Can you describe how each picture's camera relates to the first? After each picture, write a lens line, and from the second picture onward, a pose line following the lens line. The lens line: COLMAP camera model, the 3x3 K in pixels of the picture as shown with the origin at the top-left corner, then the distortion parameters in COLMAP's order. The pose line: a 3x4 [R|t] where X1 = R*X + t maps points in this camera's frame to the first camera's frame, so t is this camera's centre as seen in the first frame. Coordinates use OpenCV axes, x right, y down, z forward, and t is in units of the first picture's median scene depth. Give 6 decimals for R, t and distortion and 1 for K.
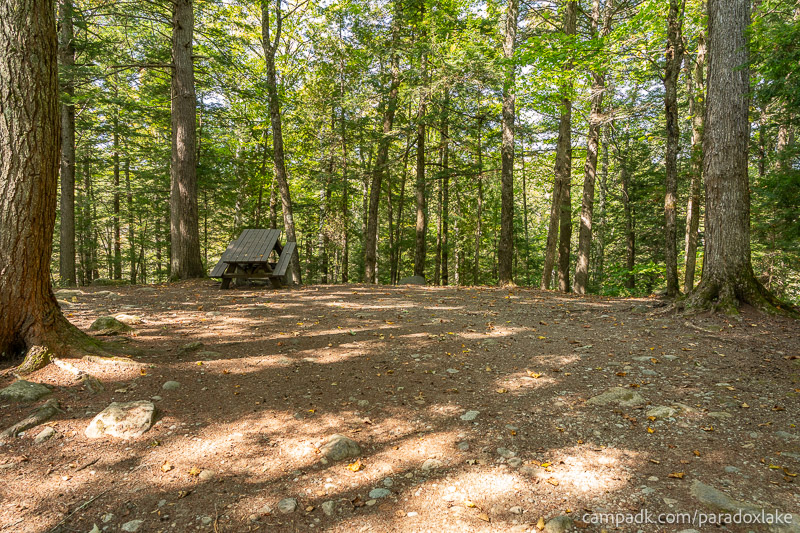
lens RADIAL K [[533.0, 0, 400.0], [0, 533.0, 266.5], [0, 0, 1]] dist [0.004049, 0.003530]
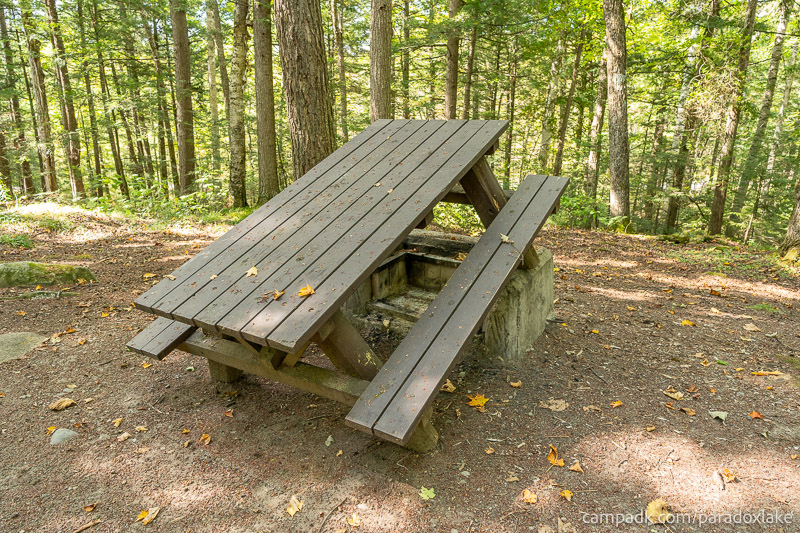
lens RADIAL K [[533.0, 0, 400.0], [0, 533.0, 266.5], [0, 0, 1]] dist [0.004049, 0.003530]
pose [[0.817893, 0.149625, -0.555575, -0.063018], [-0.017331, 0.971564, 0.236143, -0.032878], [0.575110, -0.183511, 0.797228, 0.404682]]
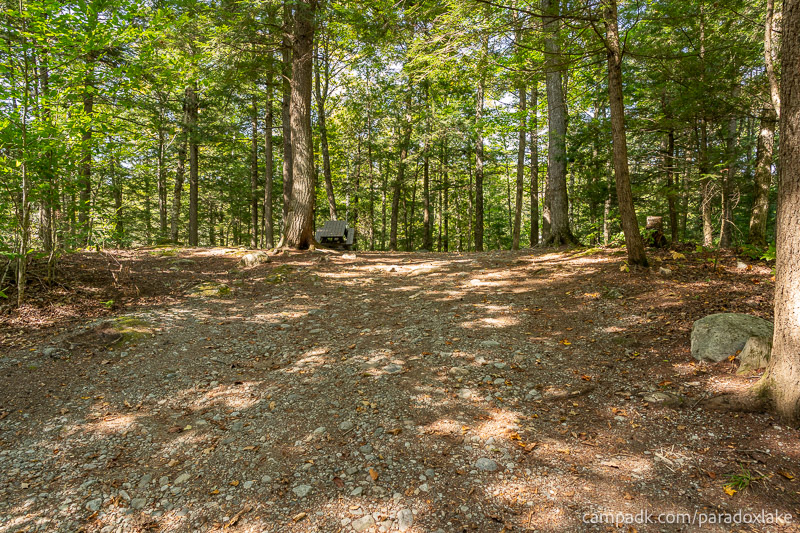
lens RADIAL K [[533.0, 0, 400.0], [0, 533.0, 266.5], [0, 0, 1]] dist [0.004049, 0.003530]
pose [[0.999795, -0.010462, -0.017320, -0.010287], [0.010220, 0.999850, -0.014004, 0.057465], [0.017464, 0.013824, 0.999752, -0.390279]]
